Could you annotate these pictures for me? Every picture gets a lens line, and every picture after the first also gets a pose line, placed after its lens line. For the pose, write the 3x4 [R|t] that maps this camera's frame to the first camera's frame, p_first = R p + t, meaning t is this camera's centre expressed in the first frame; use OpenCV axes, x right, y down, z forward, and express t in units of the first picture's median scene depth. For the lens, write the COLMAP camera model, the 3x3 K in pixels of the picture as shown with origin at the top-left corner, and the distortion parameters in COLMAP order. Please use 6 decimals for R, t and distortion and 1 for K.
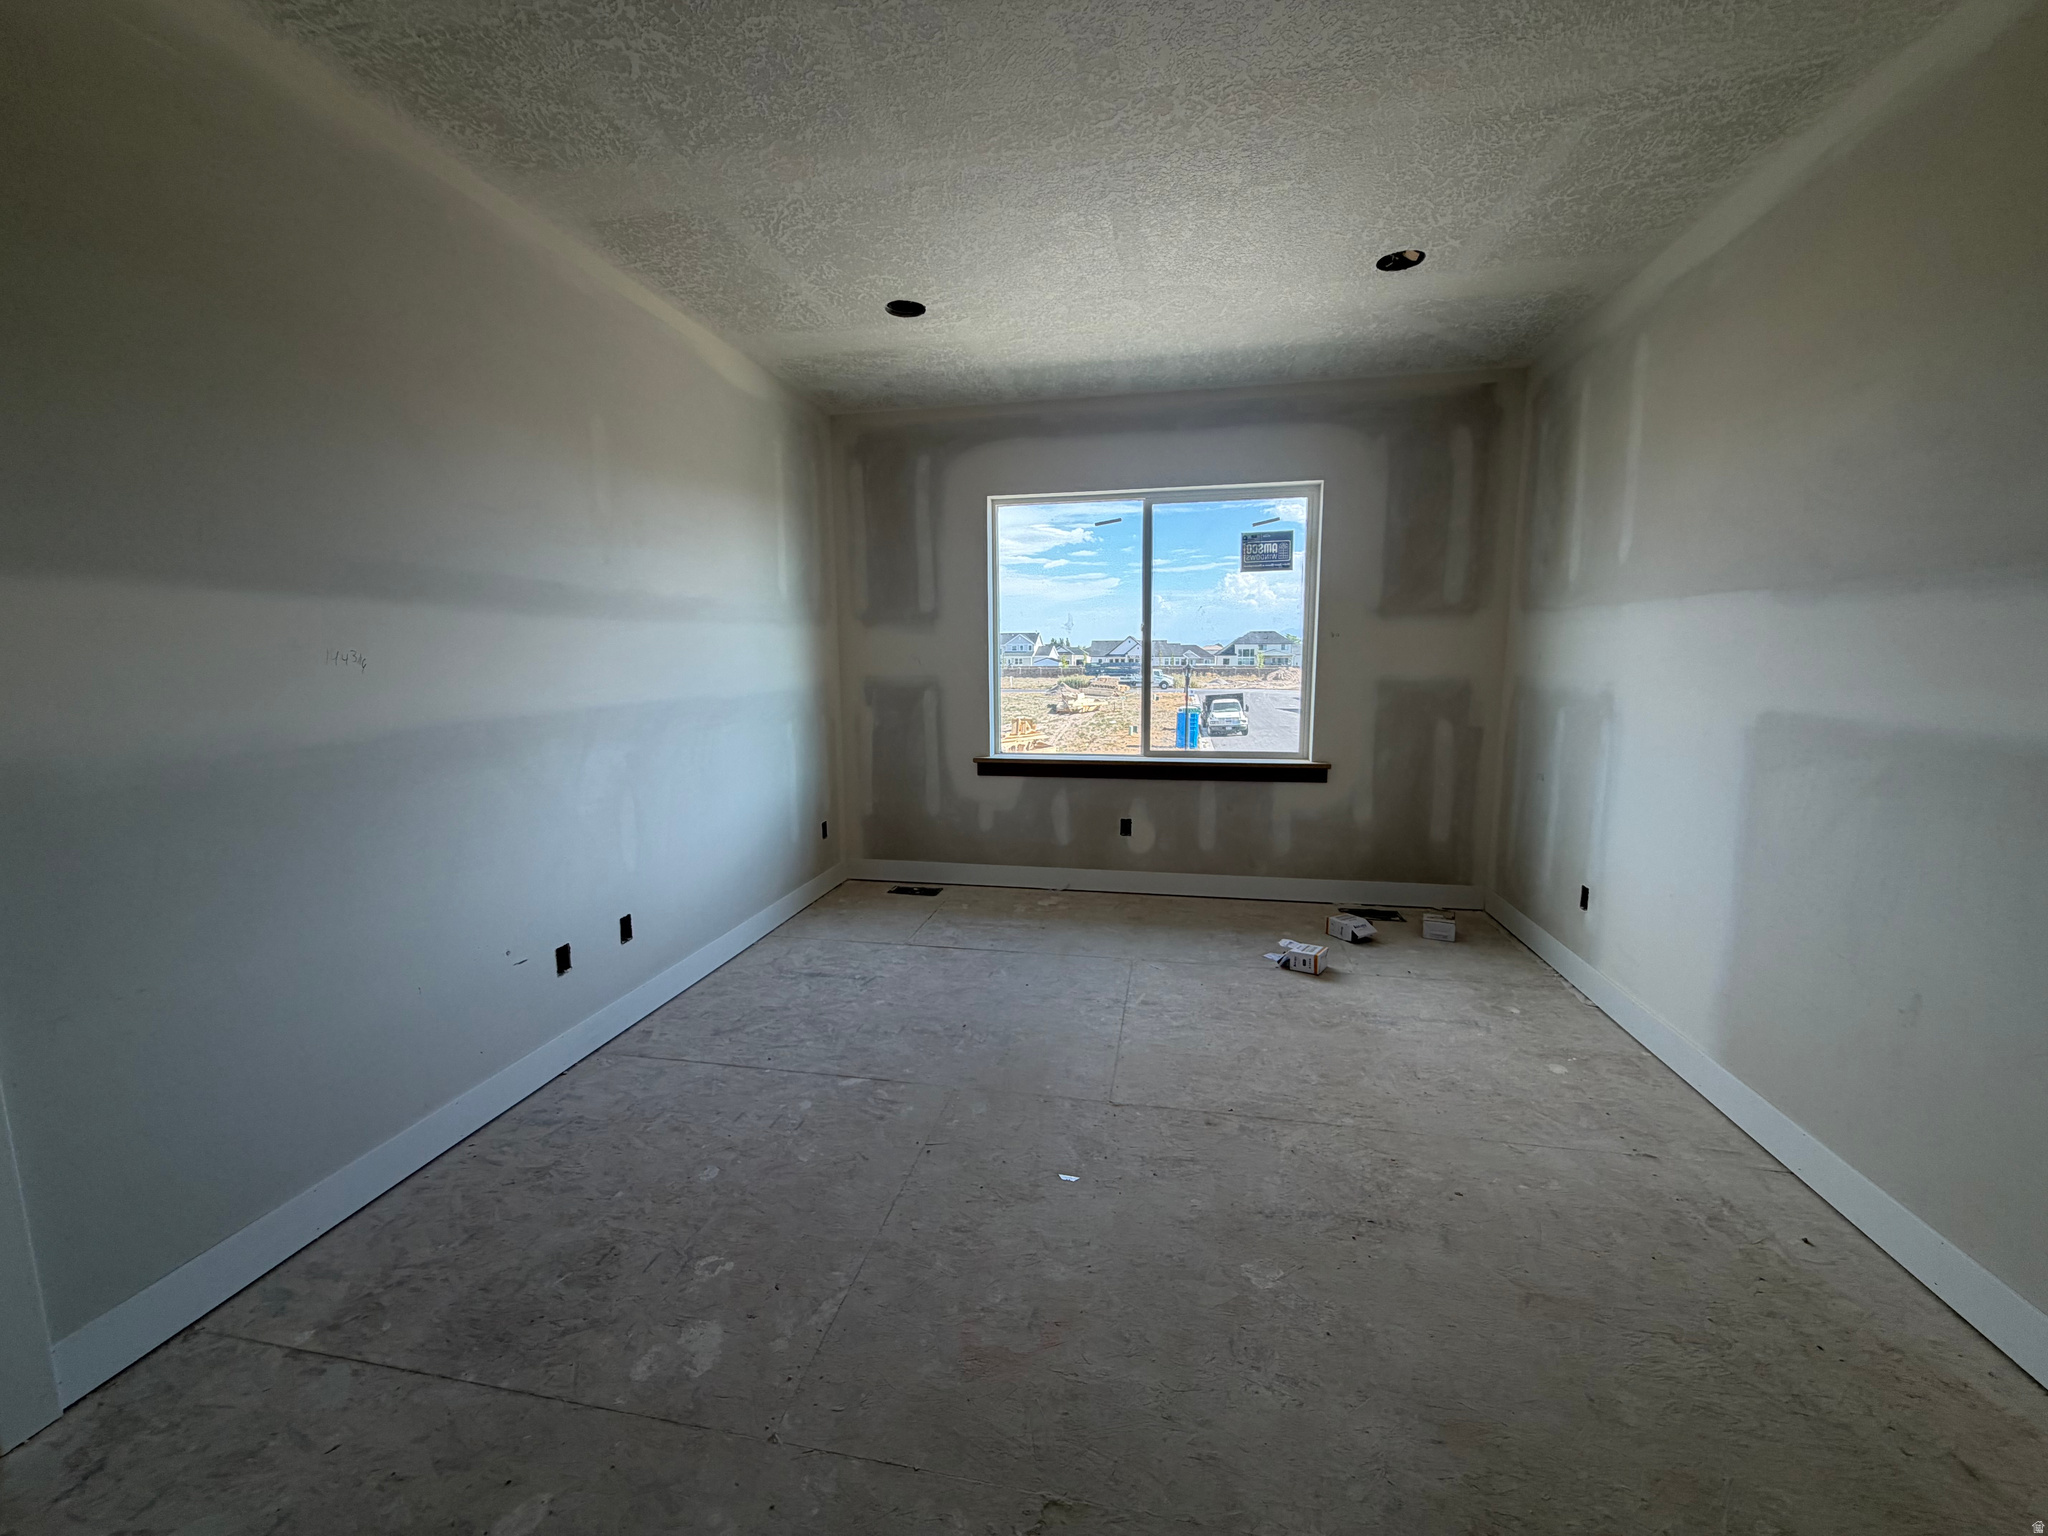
lens RADIAL K [[823.9, 0, 1026.6], [0, 823.9, 766.7], [0, 0, 1]] dist [-0.000687, 0.000332]
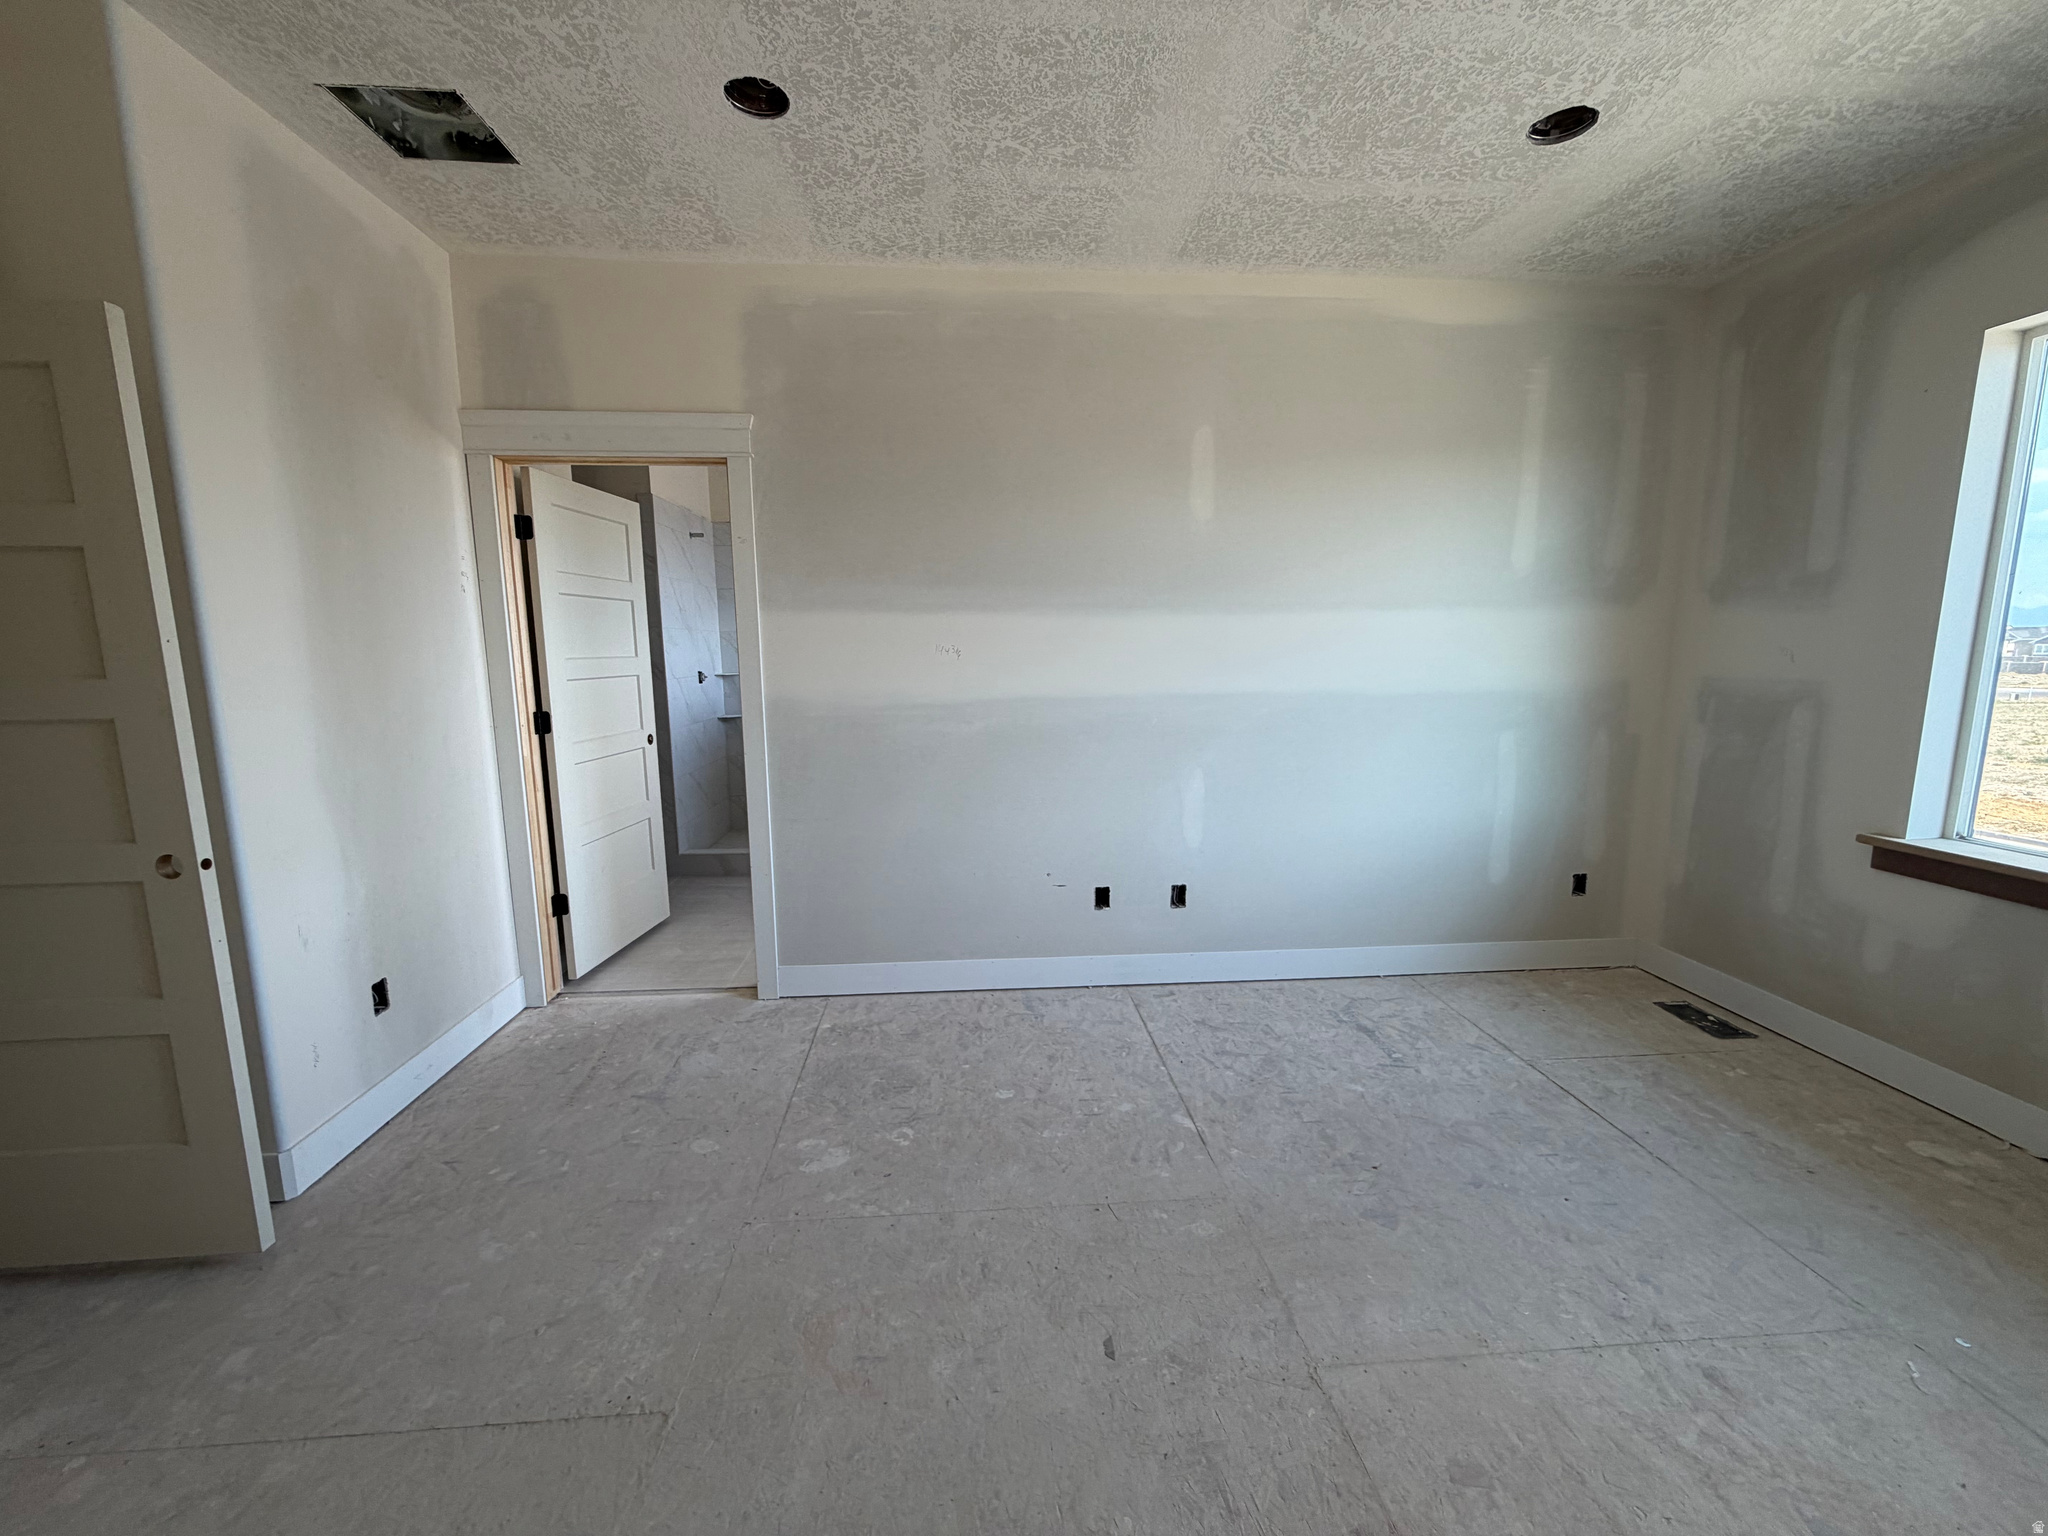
lens RADIAL K [[823.9, 0, 1019.4], [0, 823.9, 768.2], [0, 0, 1]] dist [-0.000687, 0.000332]
pose [[0.248562, 0.145027, -0.957697, 0.397424], [-0.126848, 0.985086, 0.116252, -0.059117], [0.960274, 0.092586, 0.263251, 0.395508]]
